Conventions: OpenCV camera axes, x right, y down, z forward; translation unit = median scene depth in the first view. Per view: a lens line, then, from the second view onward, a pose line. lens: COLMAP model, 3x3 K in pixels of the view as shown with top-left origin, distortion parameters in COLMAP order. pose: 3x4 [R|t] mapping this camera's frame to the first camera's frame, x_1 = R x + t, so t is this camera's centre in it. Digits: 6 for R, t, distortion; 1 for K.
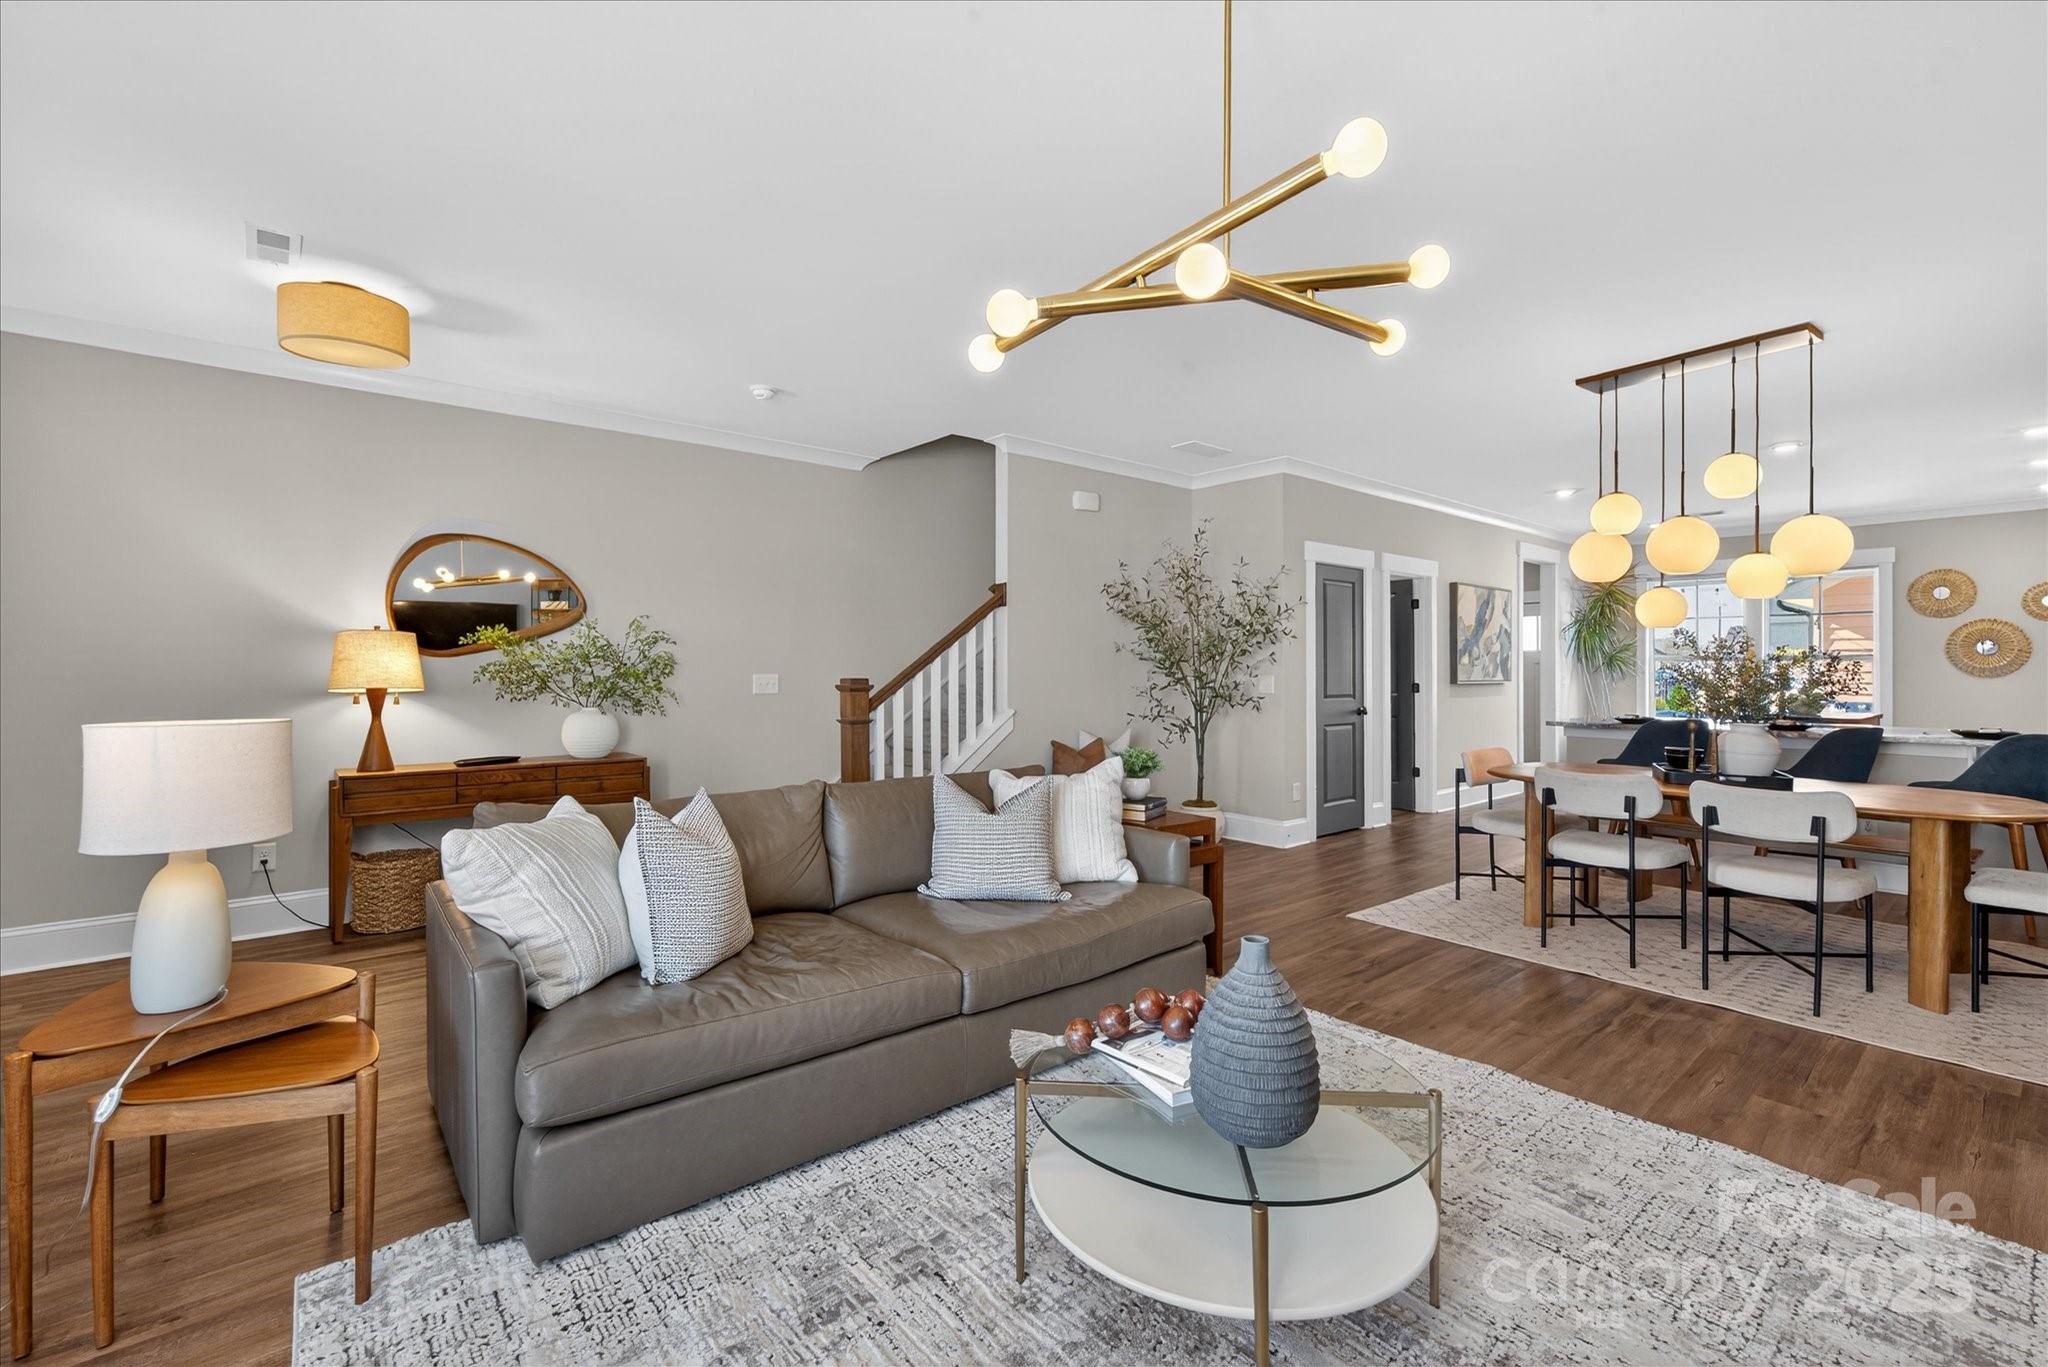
lens RADIAL K [[900.7, 0, 1021.2], [0, 900.7, 674.7], [0, 0, 1]] dist [-0.002401, -0.000451]
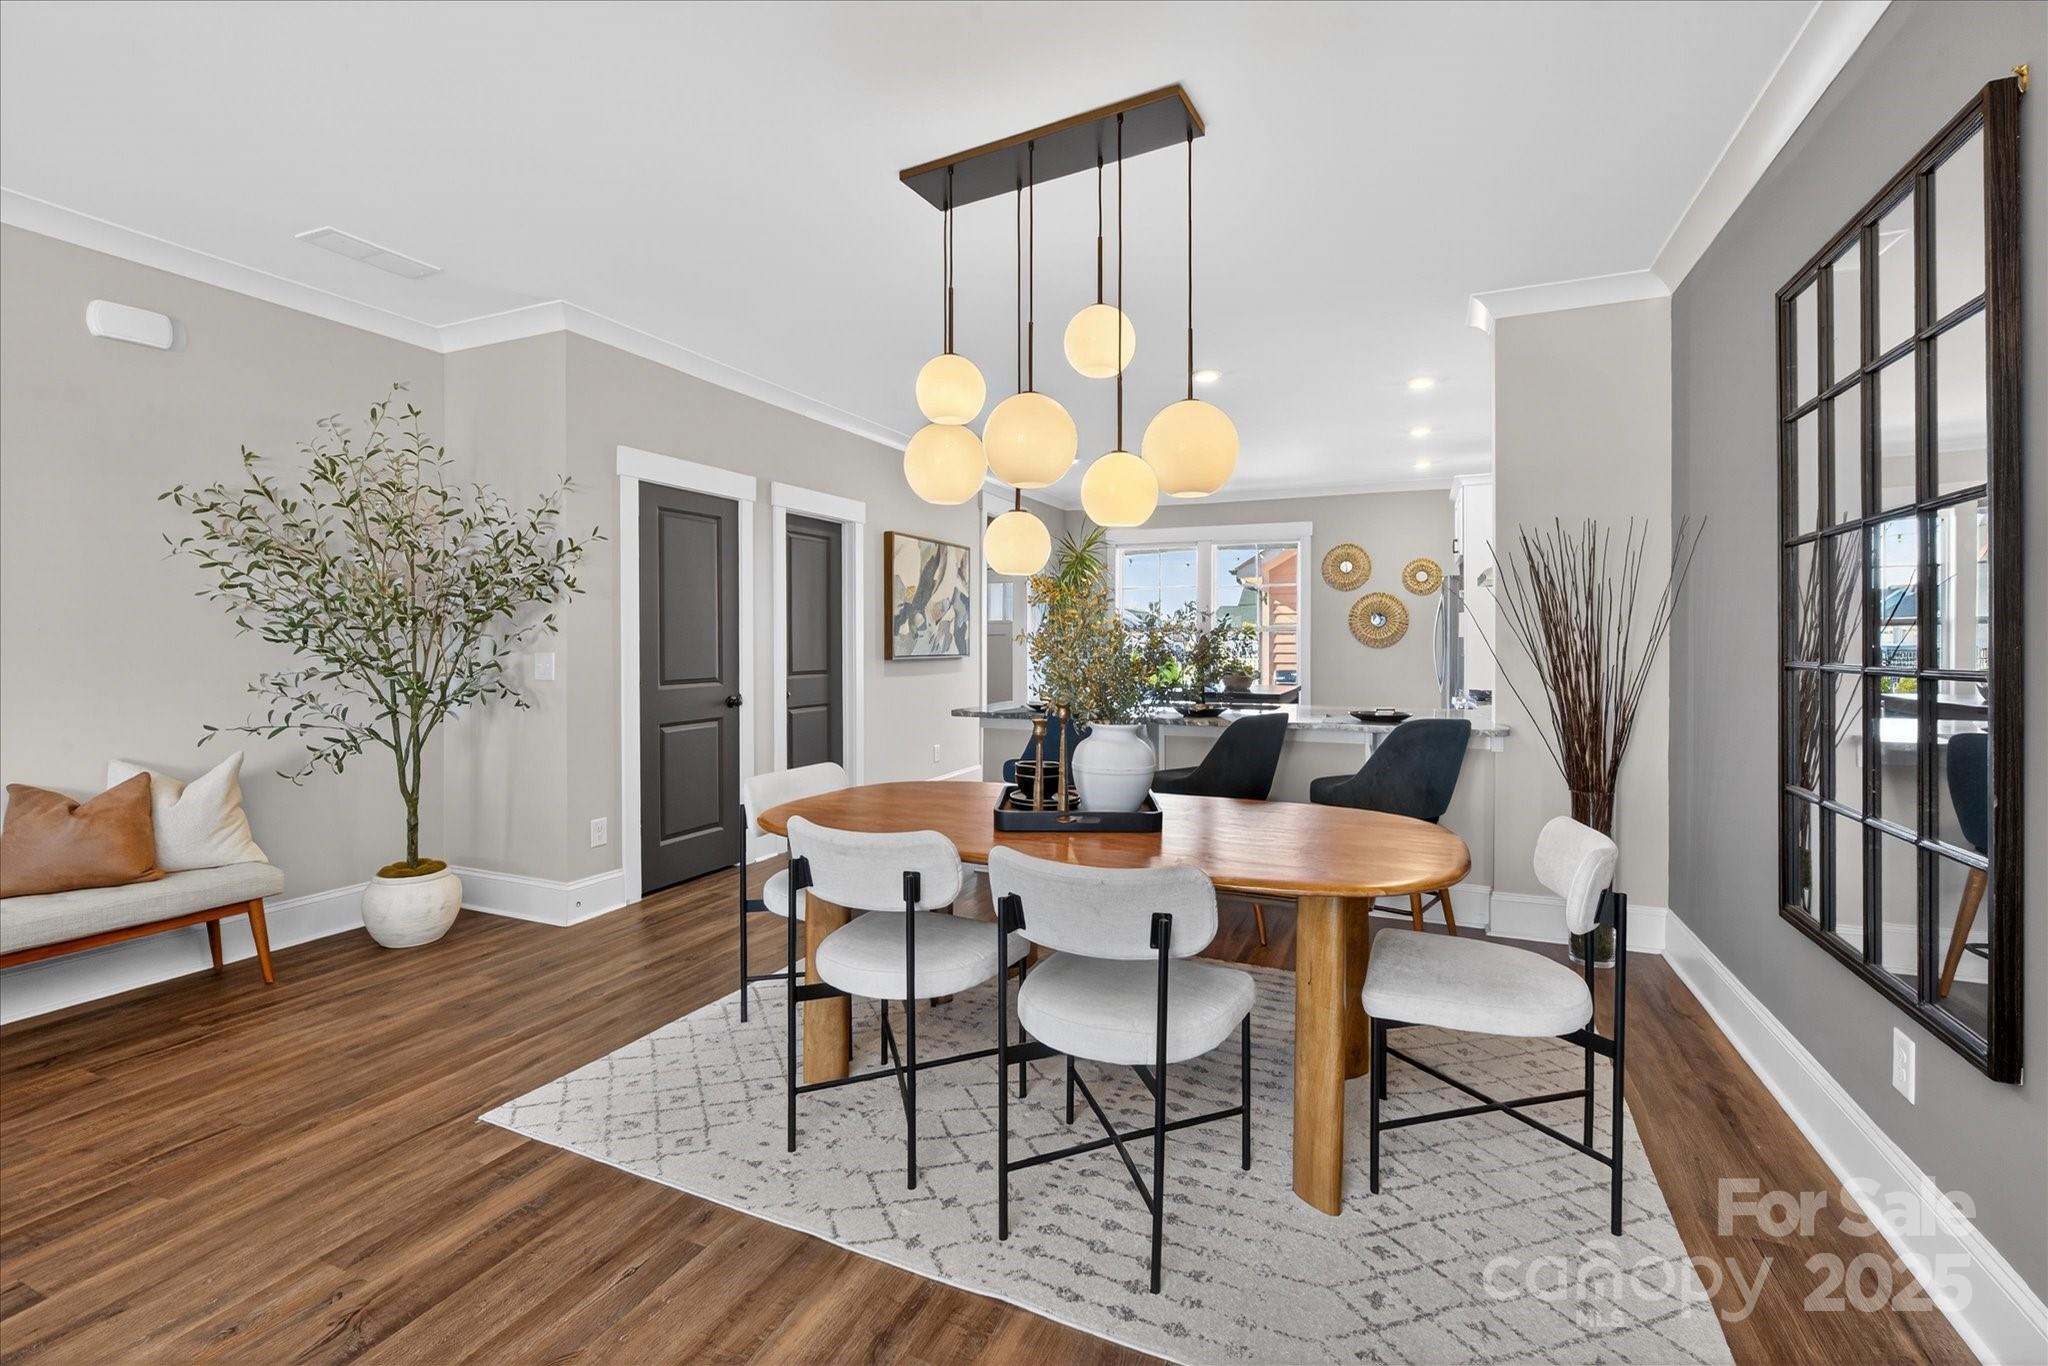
lens RADIAL K [[900.7, 0, 1022.8], [0, 900.7, 665.6], [0, 0, 1]] dist [-0.002401, -0.000451]
pose [[0.900986, -0.014664, 0.433600, 0.321485], [0.005711, 0.999743, 0.021944, -0.001519], [-0.433811, -0.017295, 0.900838, 0.305812]]
